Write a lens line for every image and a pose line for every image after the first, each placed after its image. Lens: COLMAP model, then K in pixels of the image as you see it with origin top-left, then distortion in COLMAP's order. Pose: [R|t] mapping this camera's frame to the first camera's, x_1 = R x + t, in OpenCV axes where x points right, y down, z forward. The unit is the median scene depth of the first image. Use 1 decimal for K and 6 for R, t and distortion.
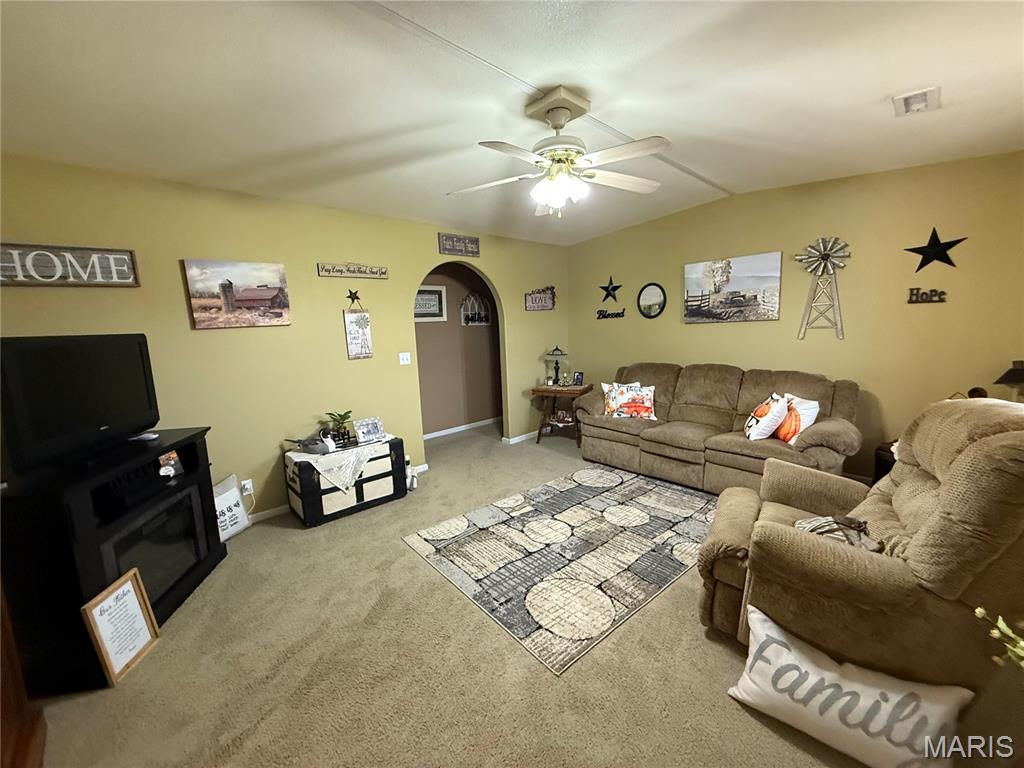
lens RADIAL K [[407.9, 0, 509.7], [0, 407.9, 383.0], [0, 0, 1]] dist [-0.000745, 0.000016]
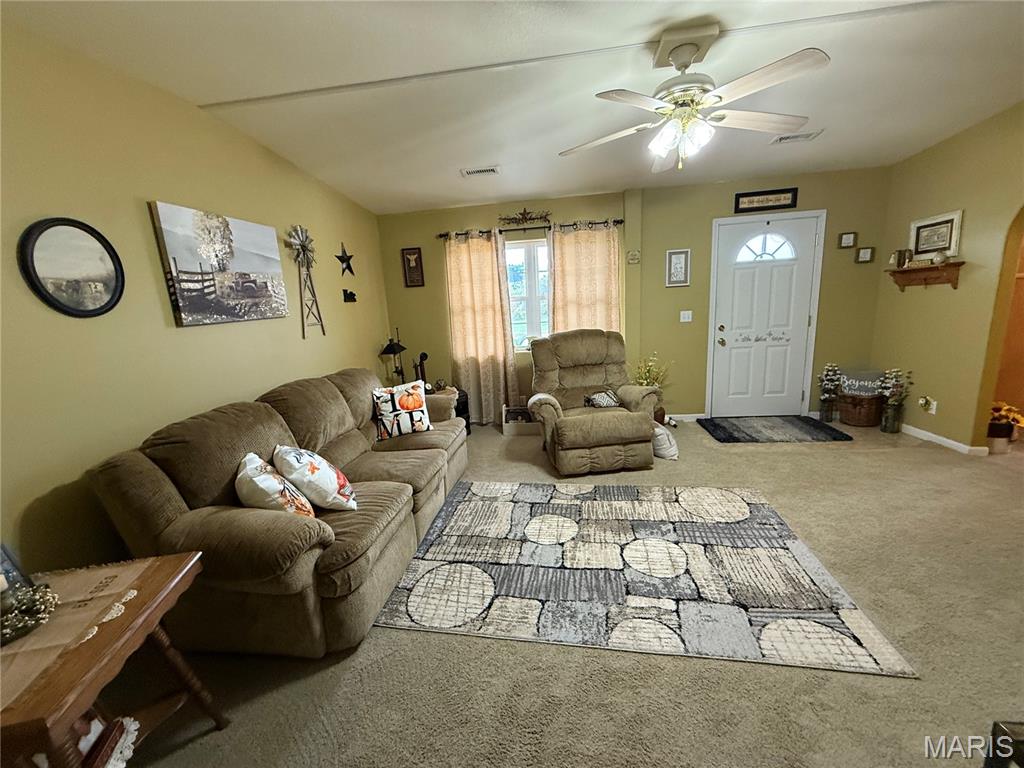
lens RADIAL K [[407.9, 0, 509.7], [0, 407.9, 383.0], [0, 0, 1]] dist [-0.000745, 0.000016]
pose [[-0.633176, -0.079482, 0.769916, -0.263444], [0.193524, 0.946863, 0.256902, -0.176328], [-0.749424, 0.311661, -0.584150, 1.360638]]
